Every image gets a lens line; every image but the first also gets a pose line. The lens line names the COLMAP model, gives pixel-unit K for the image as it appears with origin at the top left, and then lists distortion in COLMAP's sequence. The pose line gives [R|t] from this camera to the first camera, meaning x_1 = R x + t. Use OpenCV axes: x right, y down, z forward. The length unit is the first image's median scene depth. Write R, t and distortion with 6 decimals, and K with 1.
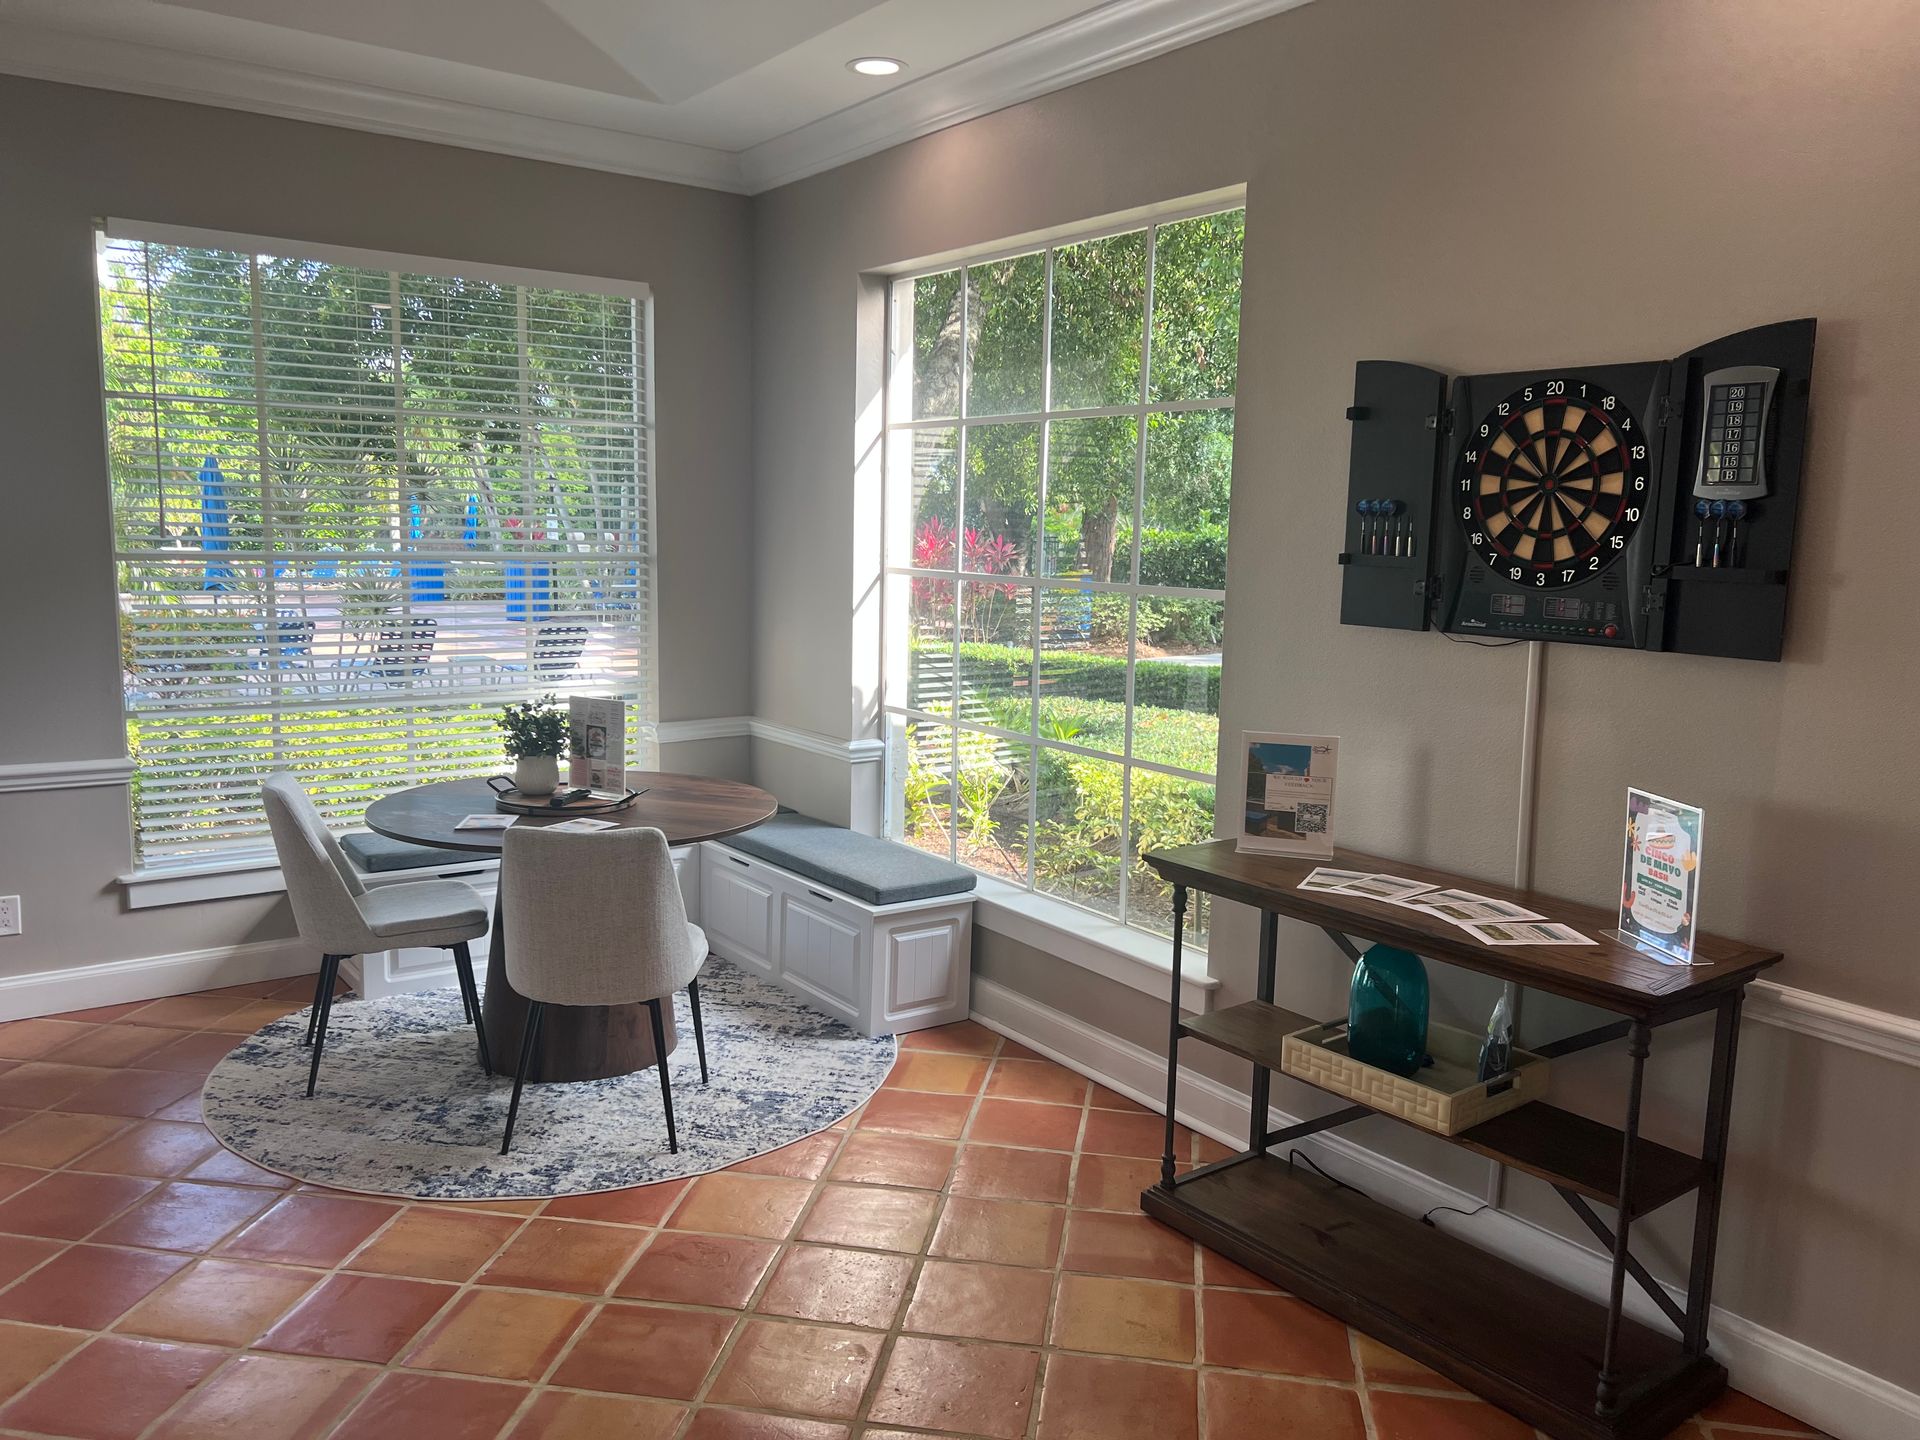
lens RADIAL K [[1426.8, 0, 959.6], [0, 1426.8, 726.6], [0, 0, 1]] dist [0.021664, -0.012936]
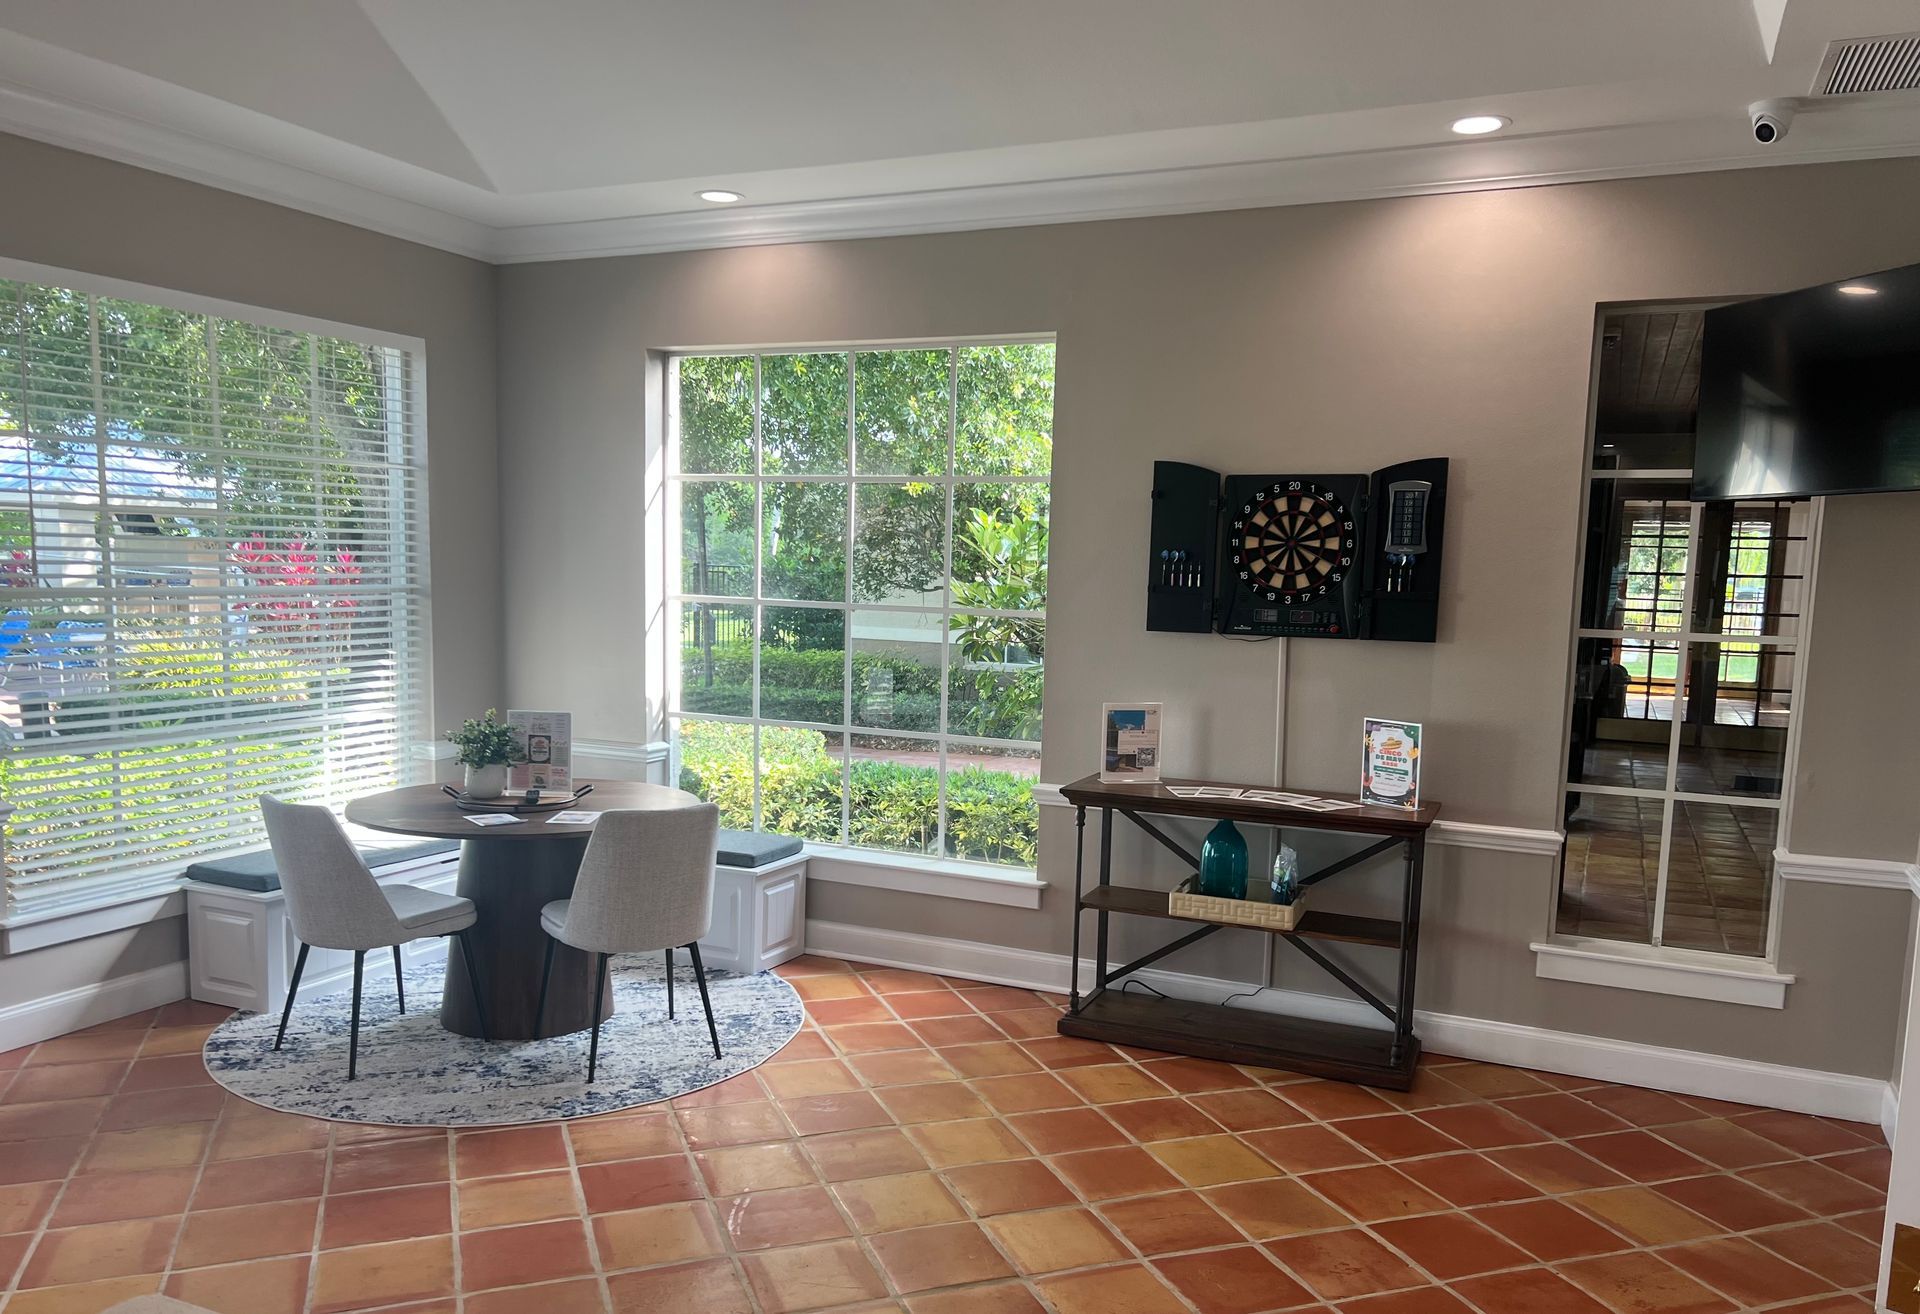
lens RADIAL K [[1483.3, 0, 918.5], [0, 1483.3, 732.9], [0, 0, 1]] dist [0.057780, -0.031045]
pose [[0.879097, -0.059114, 0.472964, -0.780053], [0.063809, 0.997943, 0.006128, 0.013564], [-0.472353, 0.024792, 0.881061, -0.311540]]
